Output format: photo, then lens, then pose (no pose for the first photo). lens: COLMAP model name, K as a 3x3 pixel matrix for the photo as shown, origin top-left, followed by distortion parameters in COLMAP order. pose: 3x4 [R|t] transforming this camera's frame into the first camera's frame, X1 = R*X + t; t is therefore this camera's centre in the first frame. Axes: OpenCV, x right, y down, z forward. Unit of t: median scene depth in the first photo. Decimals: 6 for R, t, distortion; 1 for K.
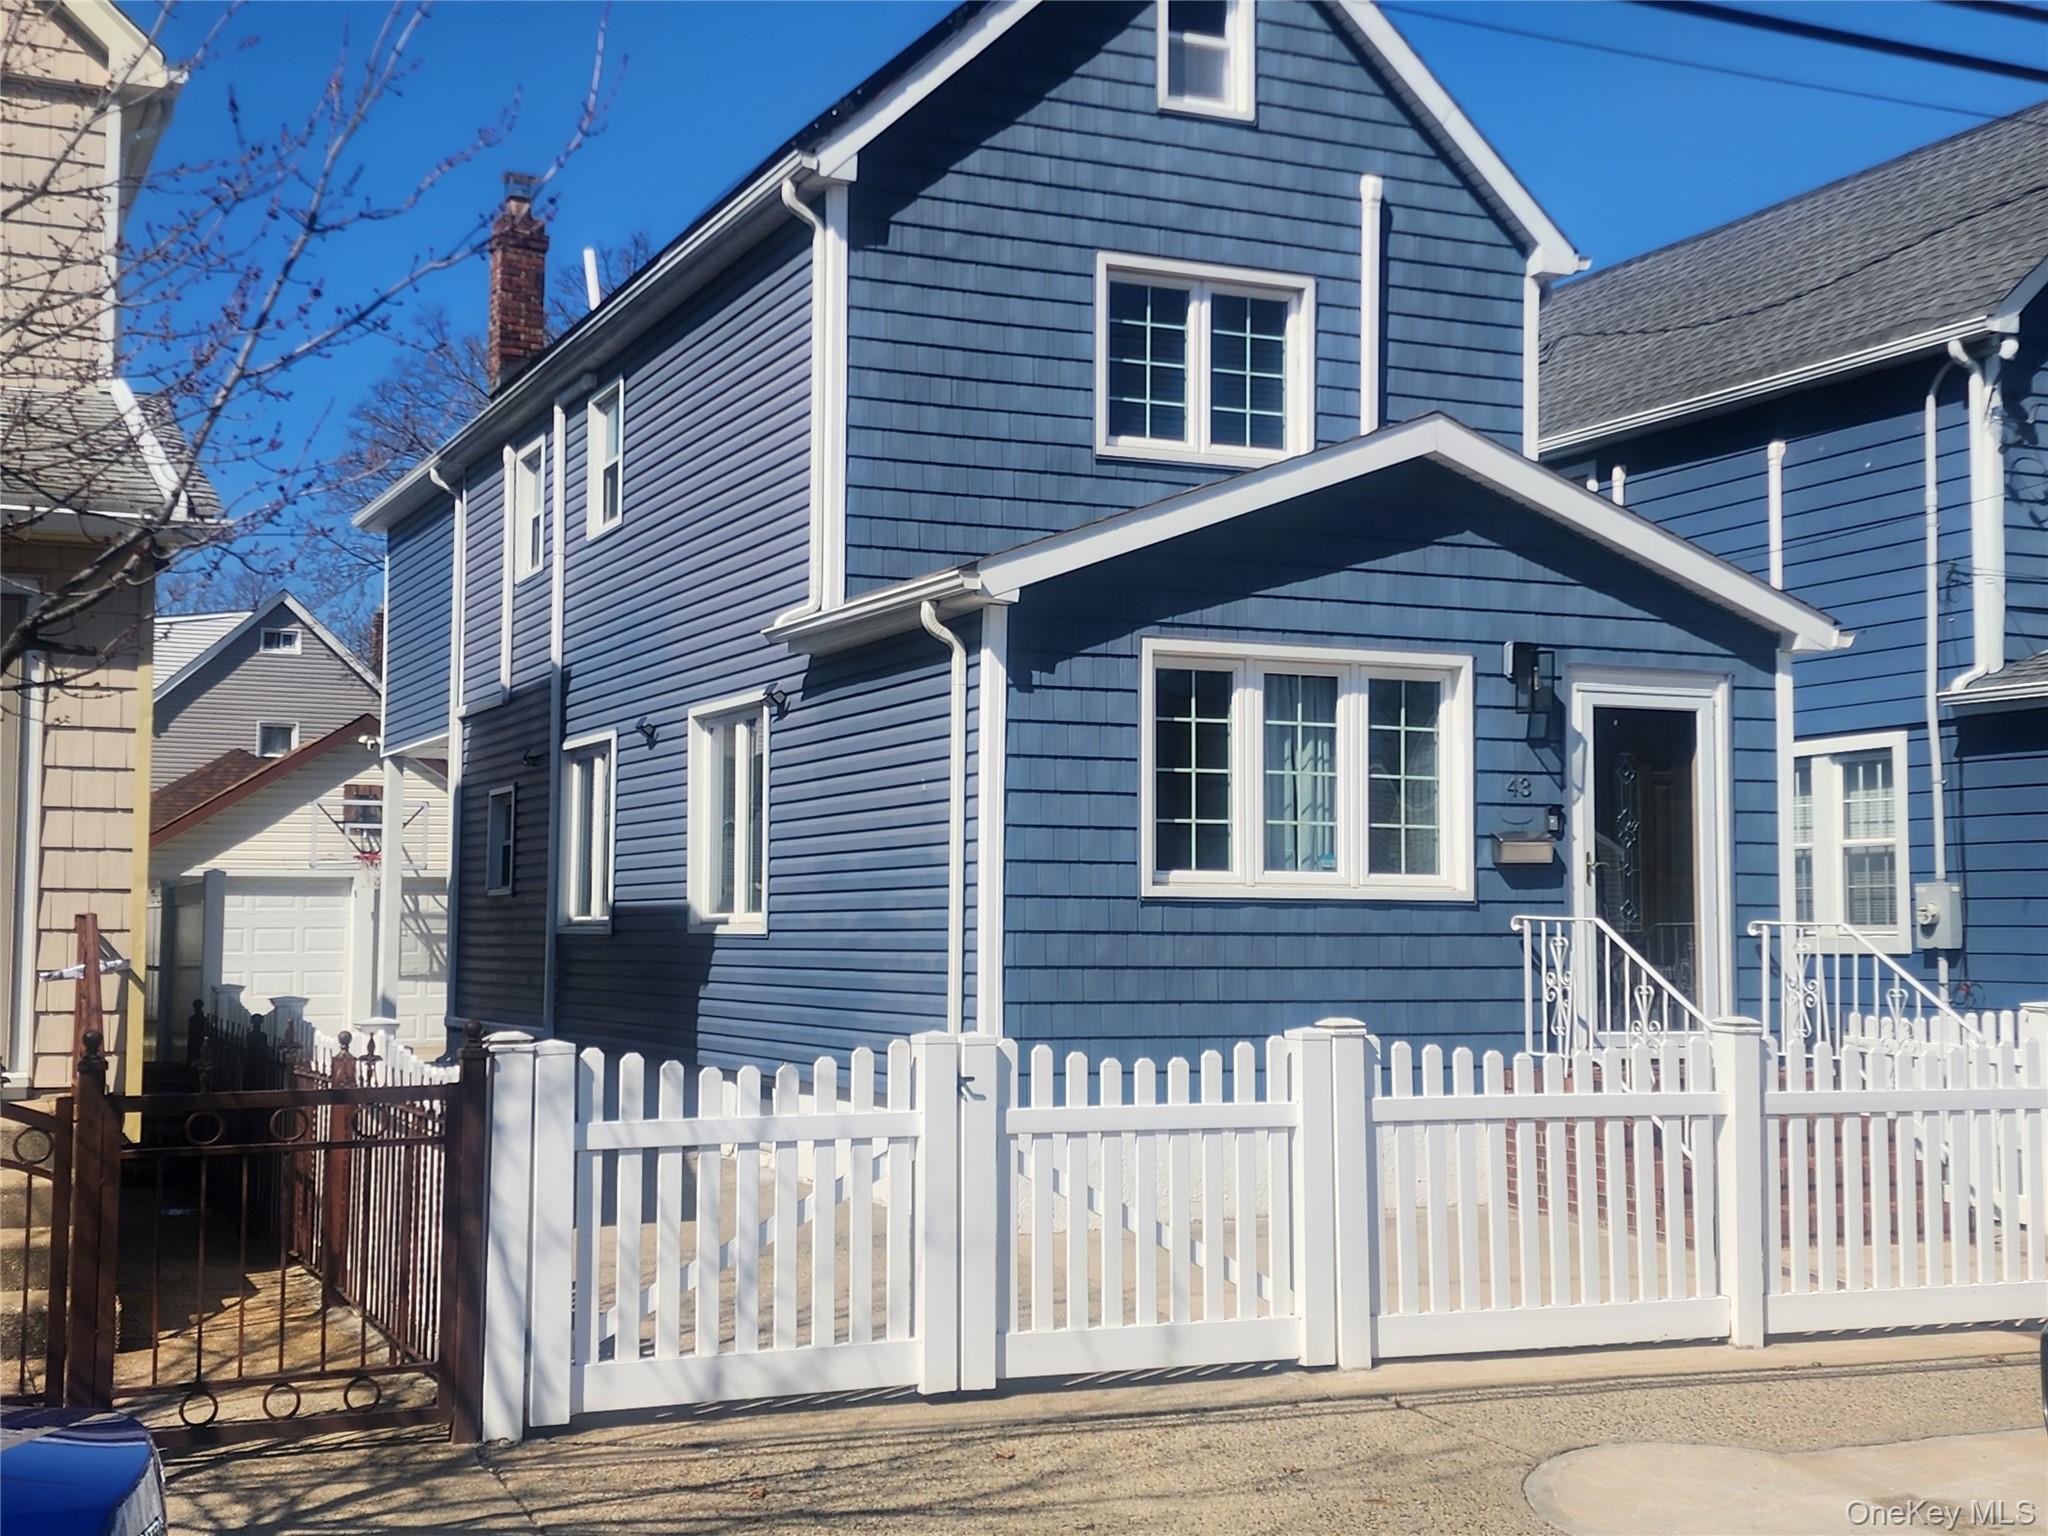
lens RADIAL K [[2577.3, 0, 1024.0], [0, 2577.3, 768.0], [0, 0, 1]] dist [0.063484, -0.036384]
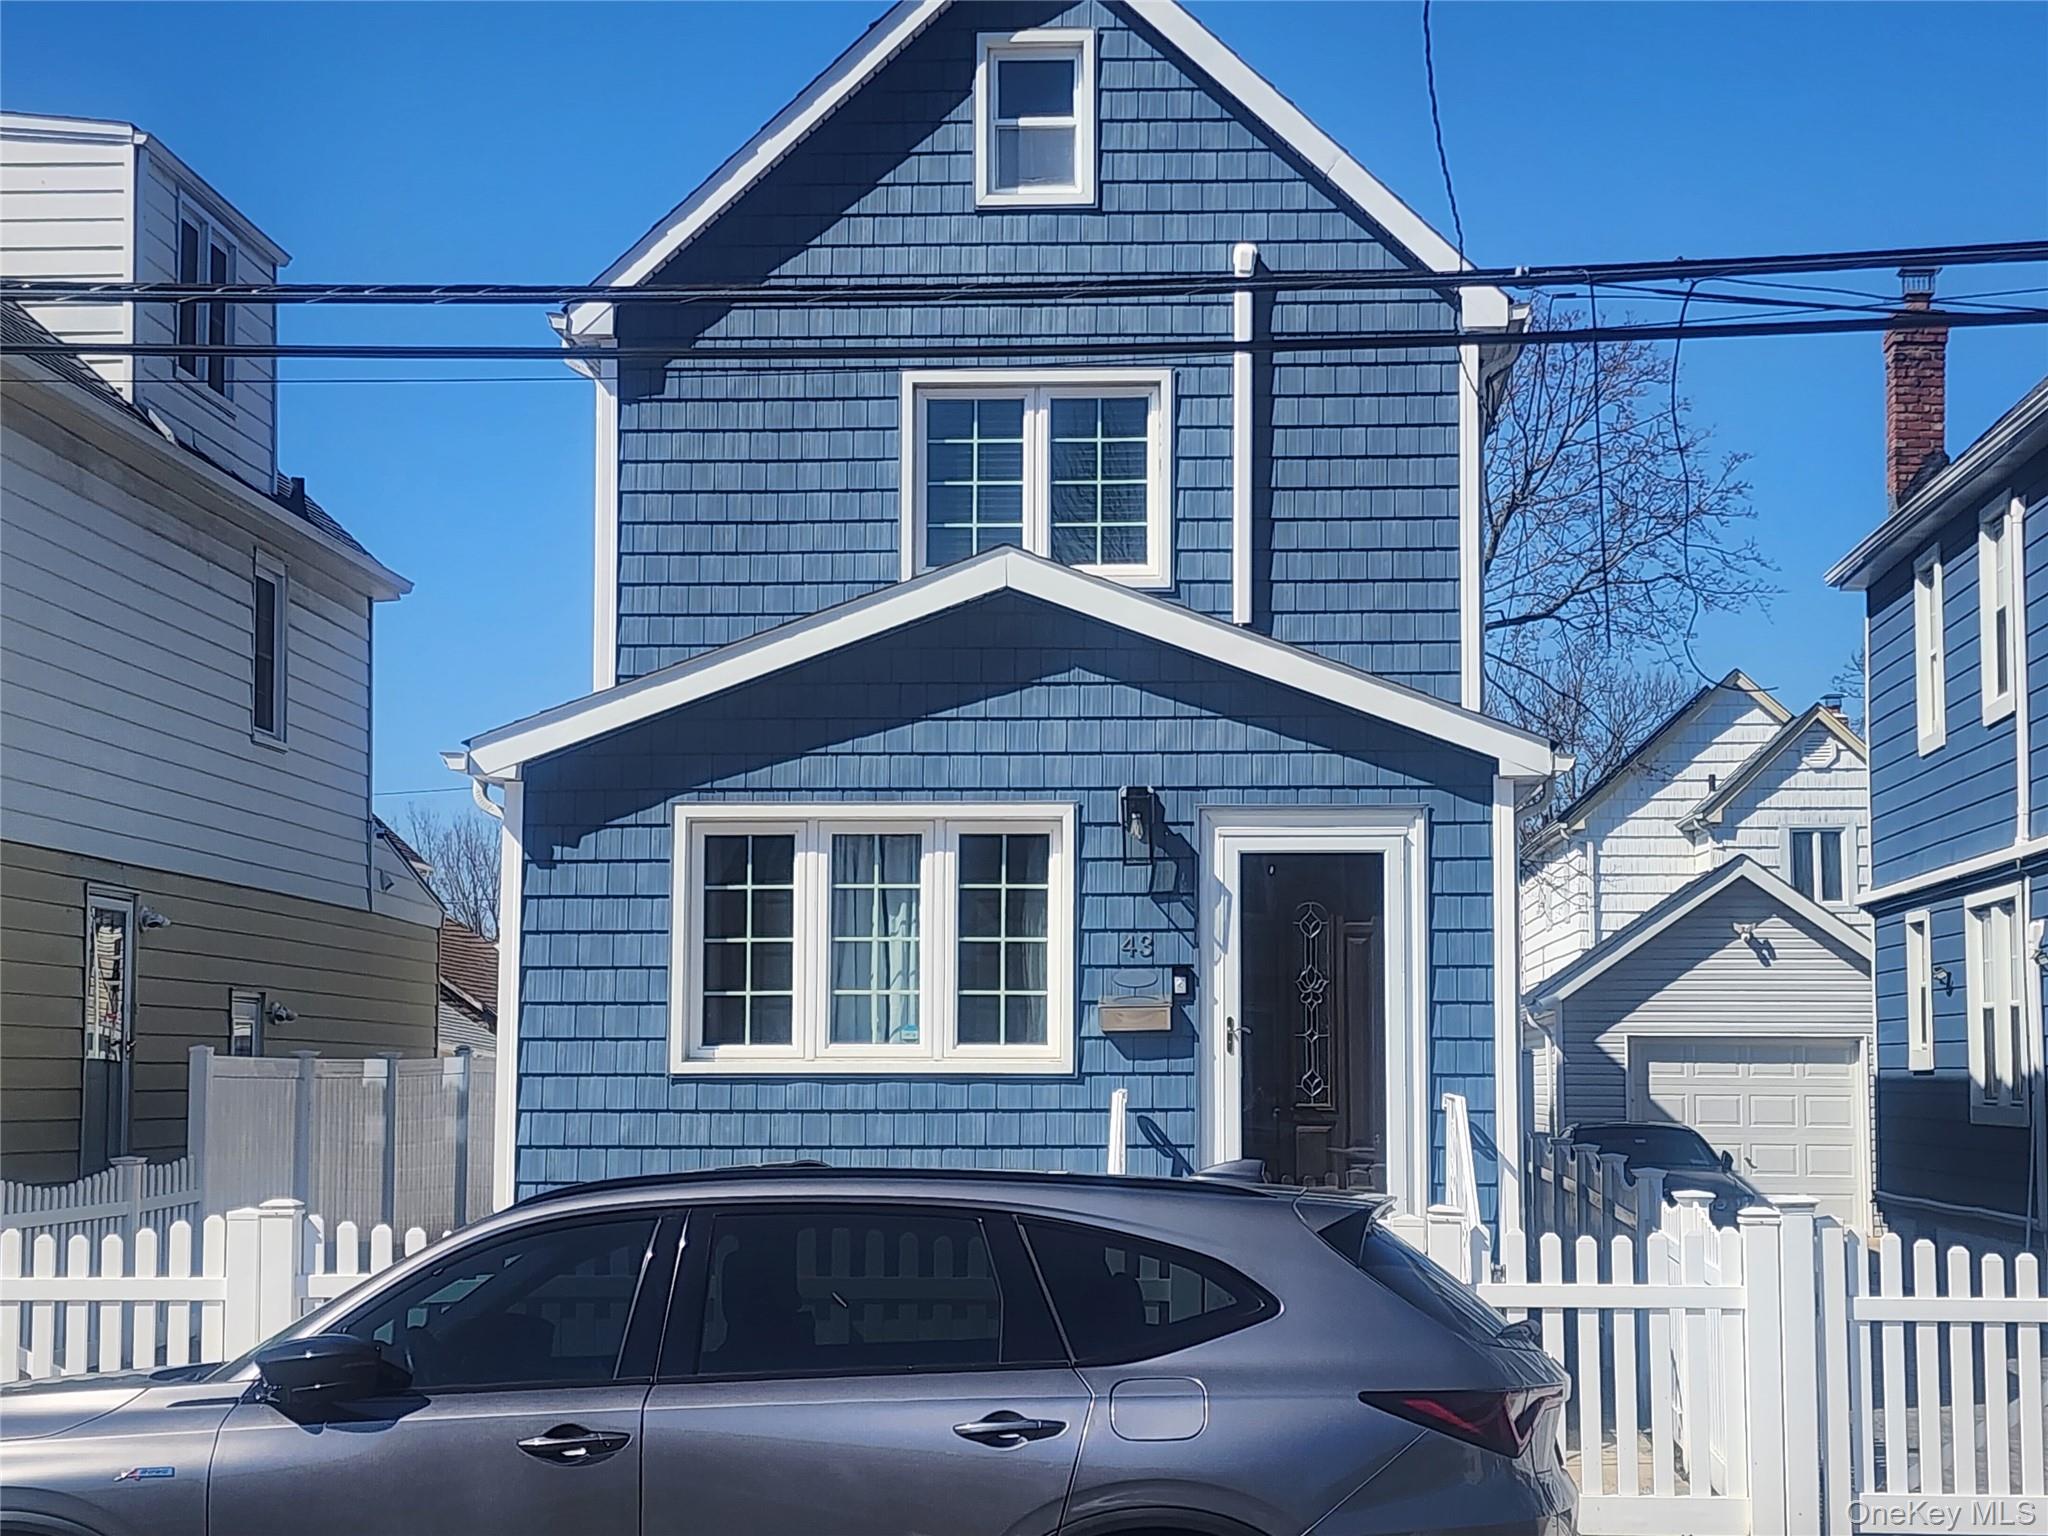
lens RADIAL K [[3406.1, 0, 1077.4], [0, 3406.1, 807.5], [0, 0, 1]] dist [0.128130, -0.971641]
pose [[0.890657, -0.038692, -0.453027, 0.719922], [0.032181, 0.999238, -0.022074, -0.015696], [0.453536, 0.005081, 0.891223, -0.074655]]
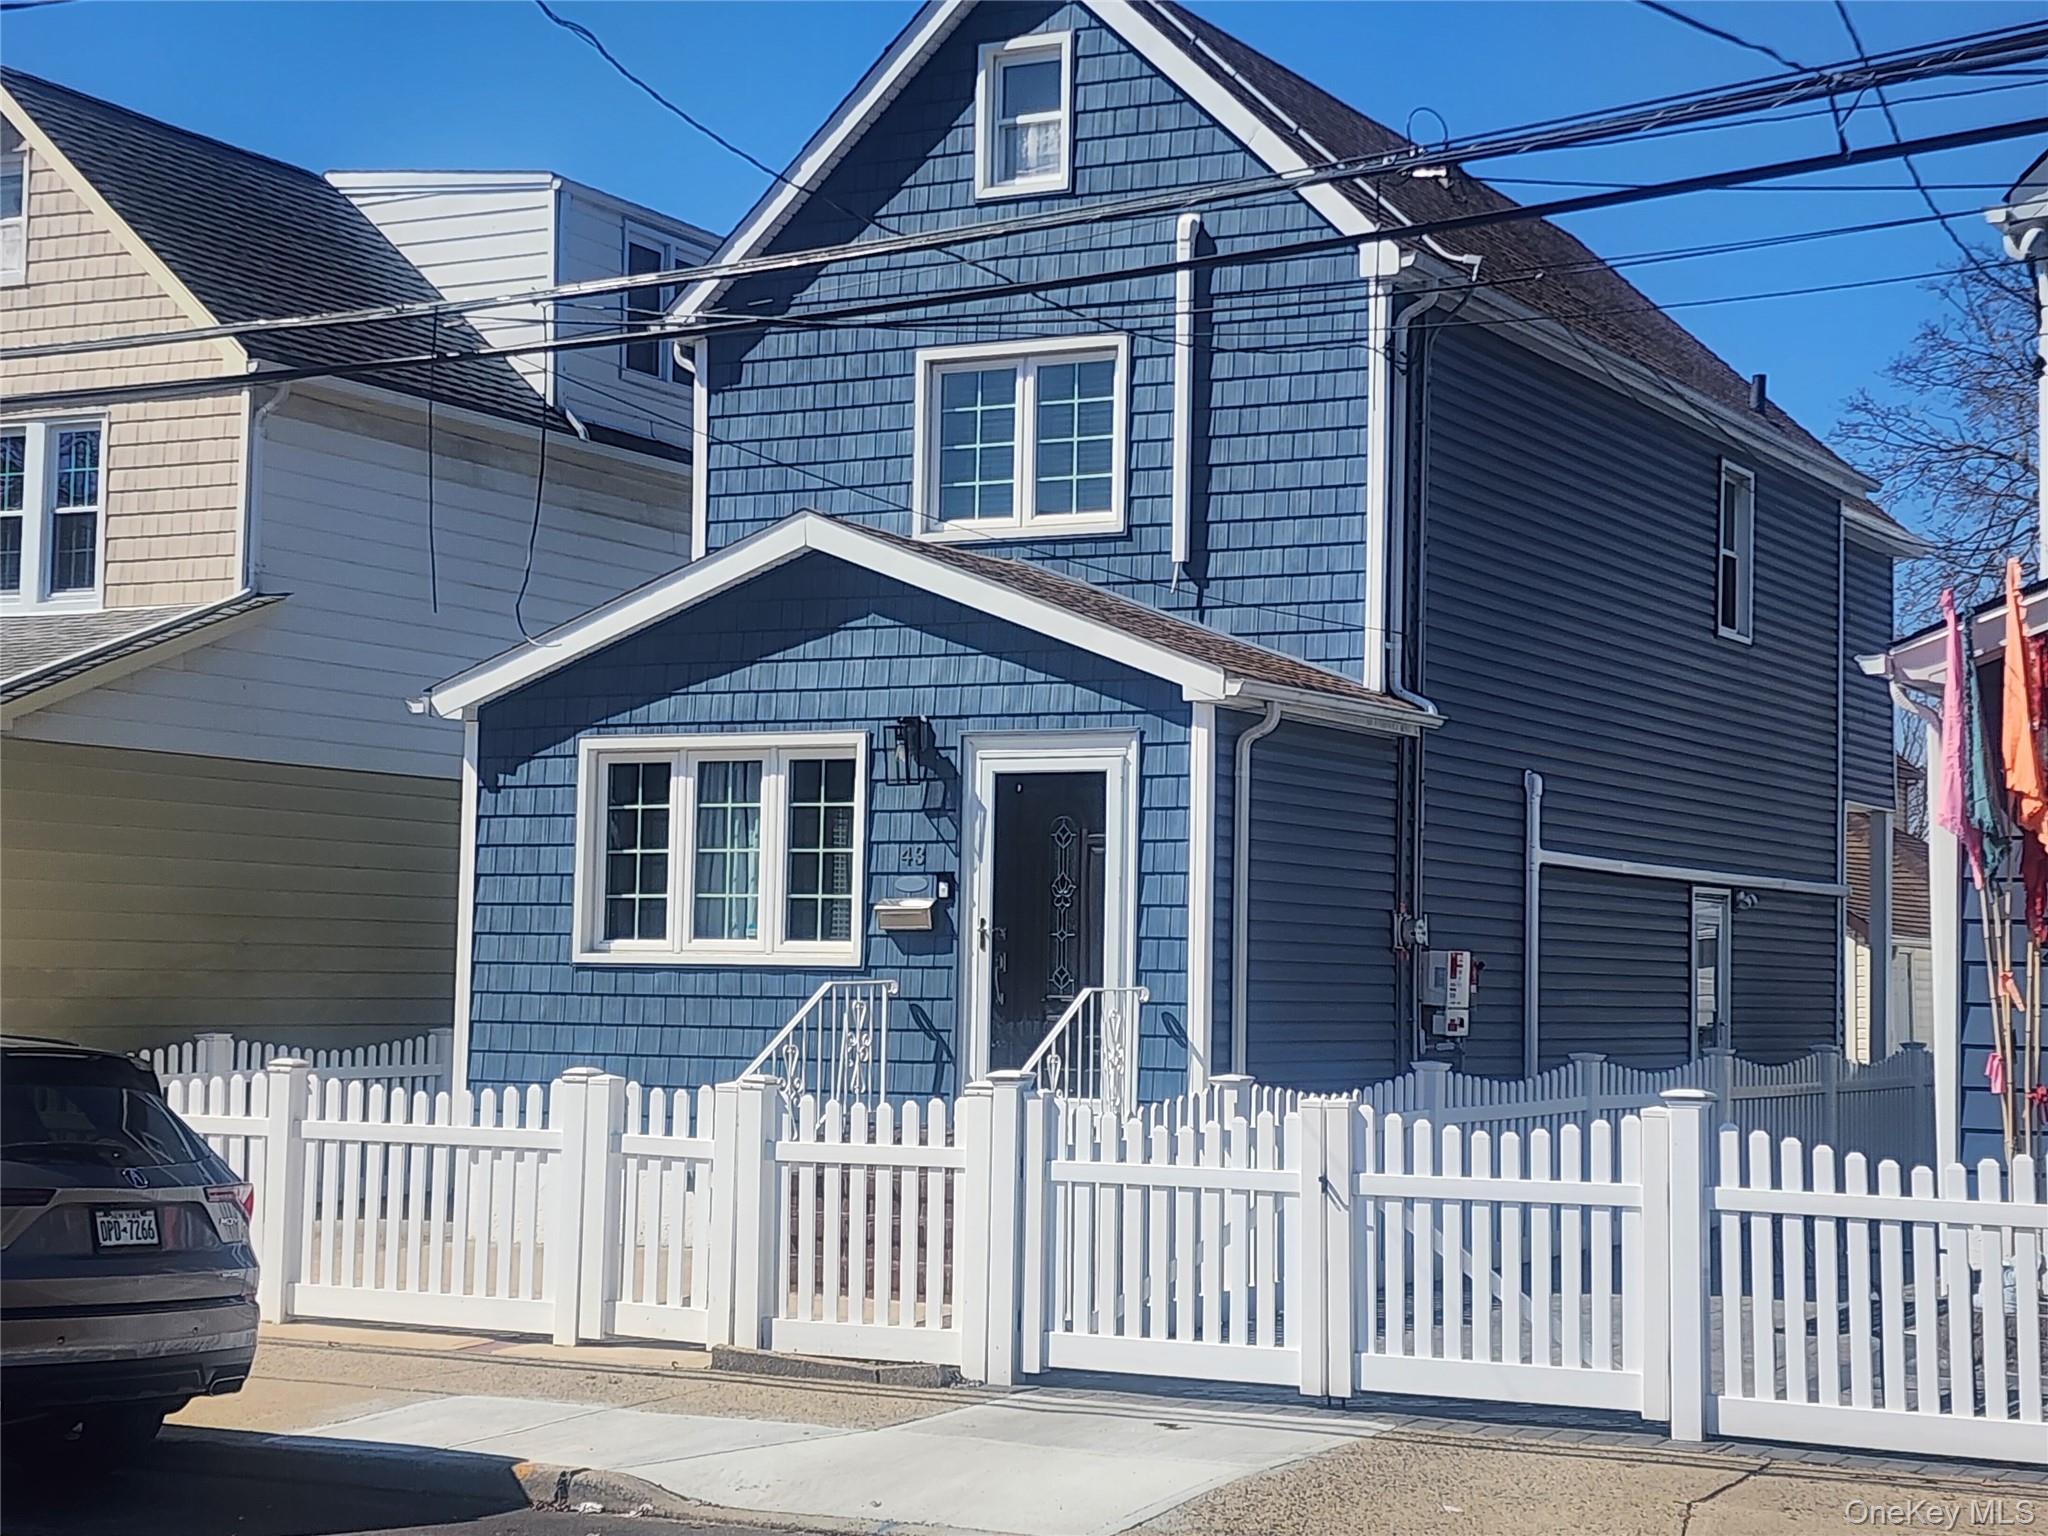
lens RADIAL K [[3483.6, 0, 1024.0], [0, 3483.6, 768.0], [0, 0, 1]] dist [0.061117, -0.099641]
pose [[0.608767, -0.043253, -0.792169, 1.334087], [0.038228, 0.998952, -0.025166, 0.008997], [0.792428, -0.014963, 0.609782, 0.185393]]
